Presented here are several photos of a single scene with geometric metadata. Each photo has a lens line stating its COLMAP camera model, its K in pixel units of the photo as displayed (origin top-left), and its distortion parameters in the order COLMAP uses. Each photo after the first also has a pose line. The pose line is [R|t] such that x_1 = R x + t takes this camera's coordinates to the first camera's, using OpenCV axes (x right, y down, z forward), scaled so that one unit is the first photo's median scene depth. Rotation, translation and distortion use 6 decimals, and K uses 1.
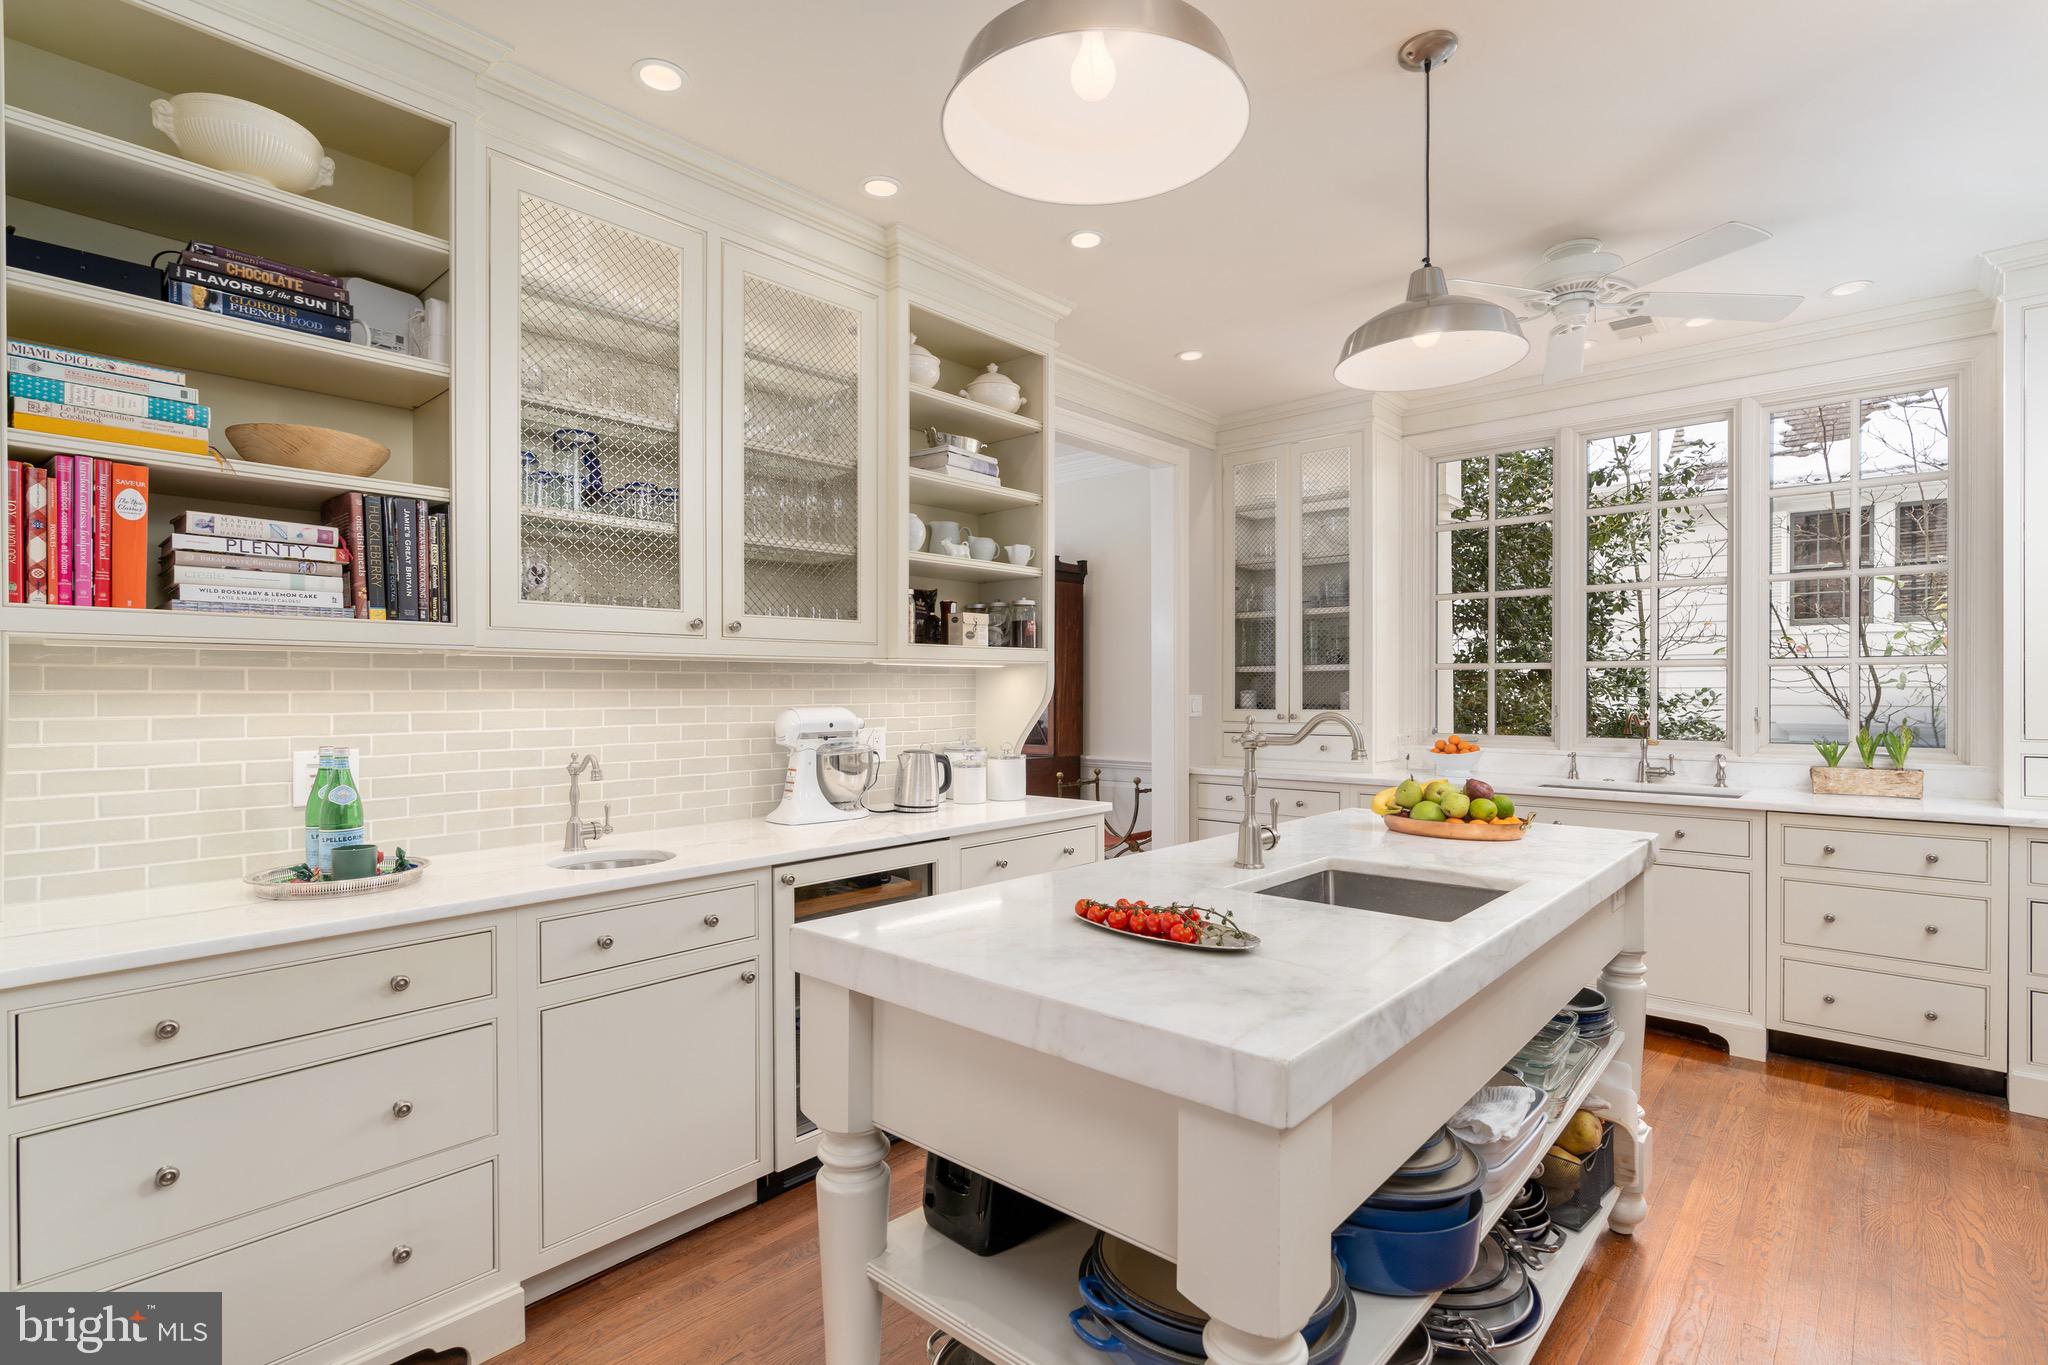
lens RADIAL K [[1009.0, 0, 1065.4], [0, 1009.0, 697.0], [0, 0, 1]] dist [-0.003214, 0.002024]
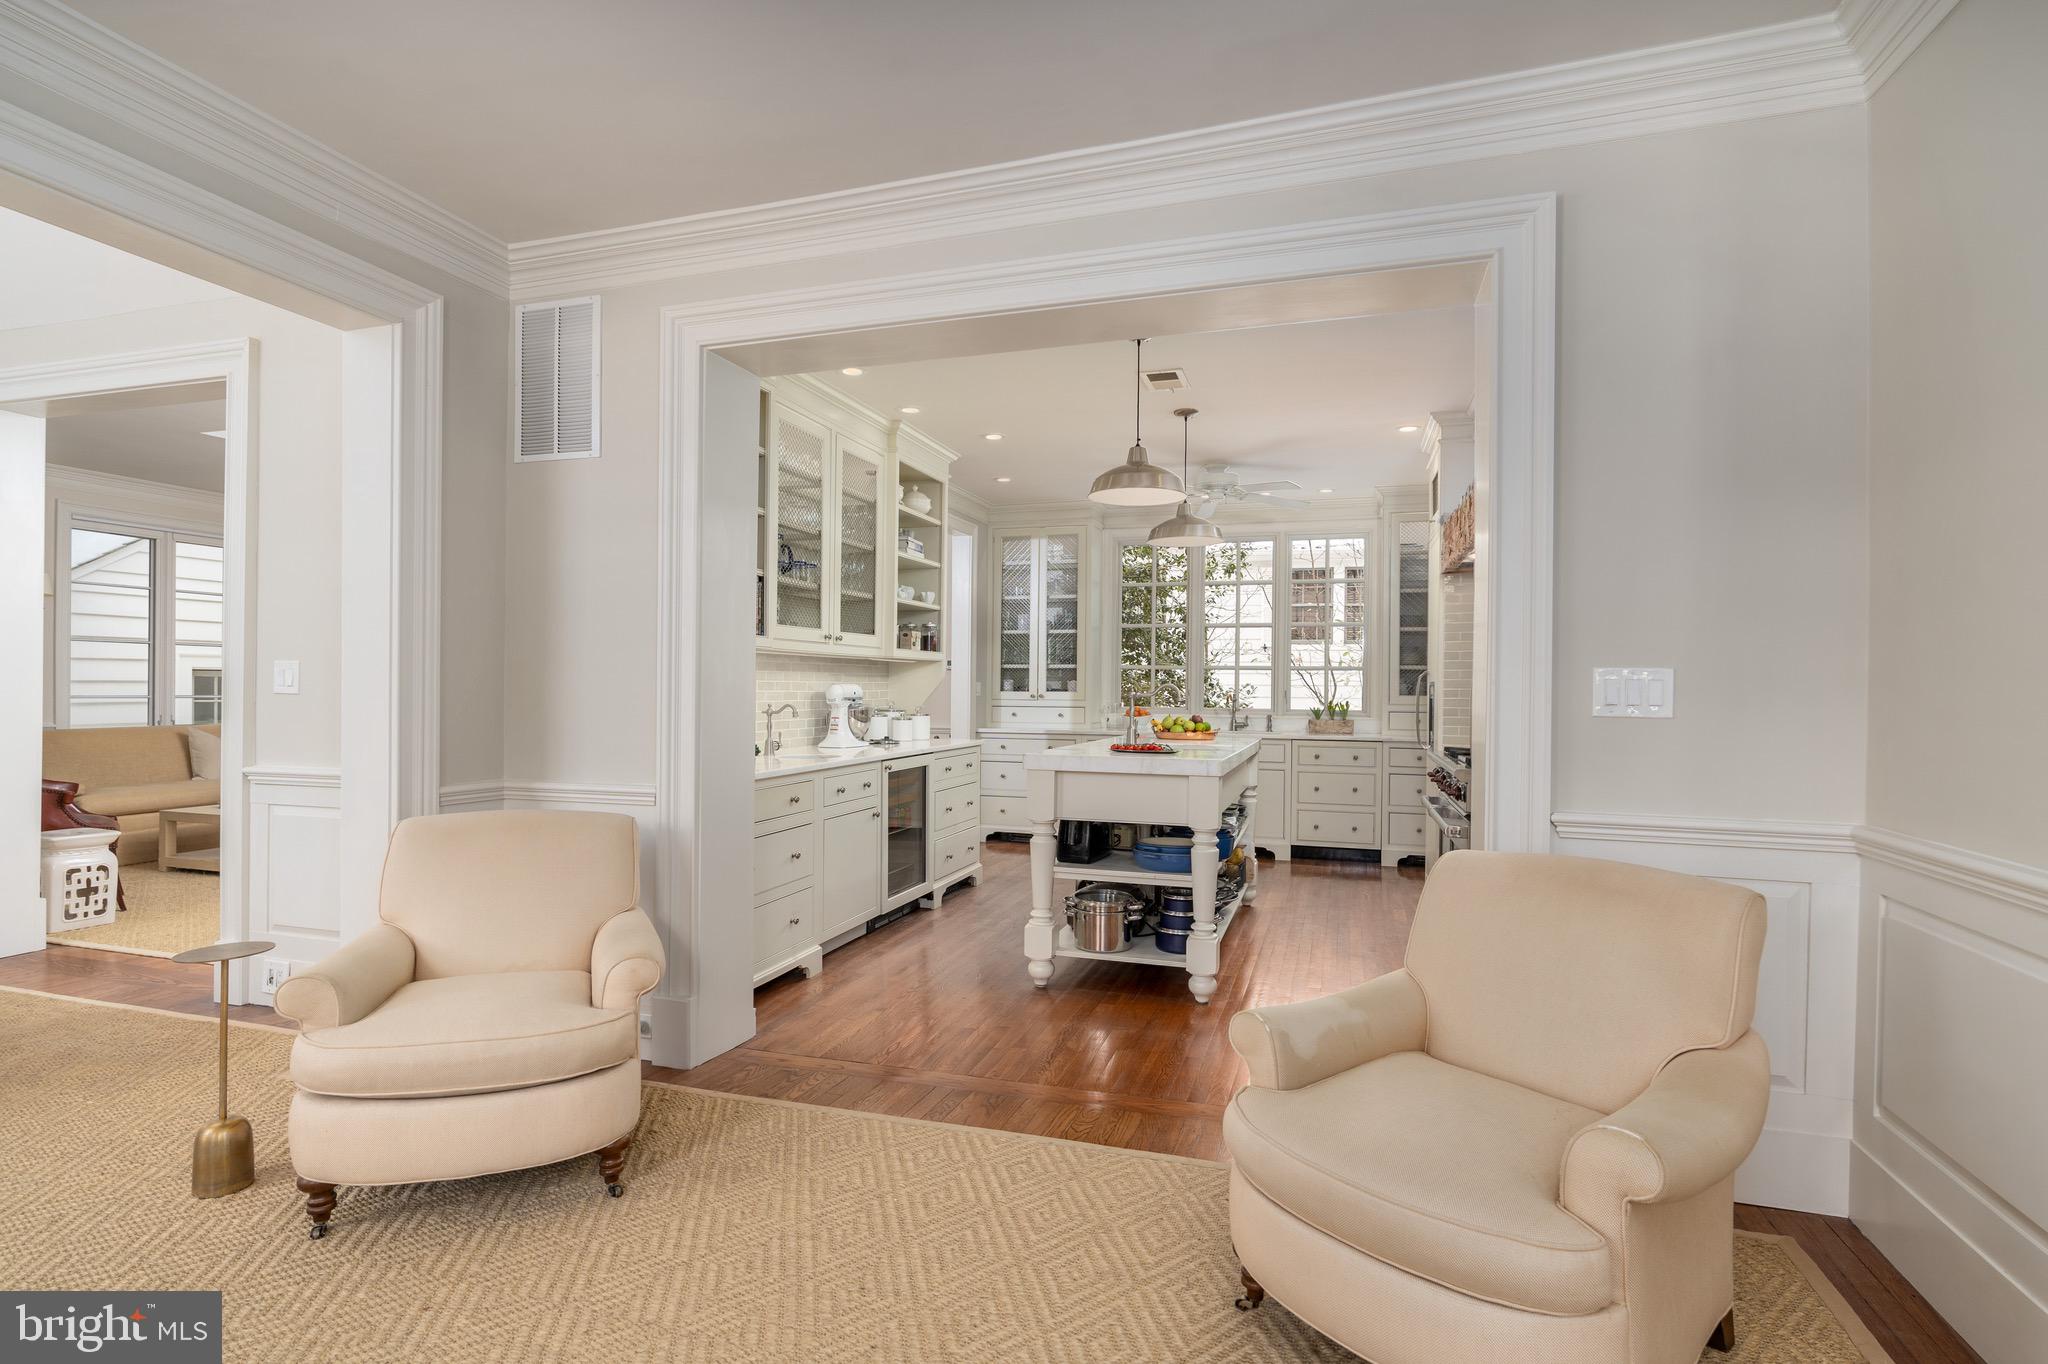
lens RADIAL K [[1009.0, 0, 1011.3], [0, 1009.0, 688.3], [0, 0, 1]] dist [-0.003214, 0.002024]
pose [[0.932681, 0.012008, 0.360504, -0.660765], [-0.010544, 0.999926, -0.006026, 0.029374], [-0.360549, 0.001819, 0.932738, -0.813801]]
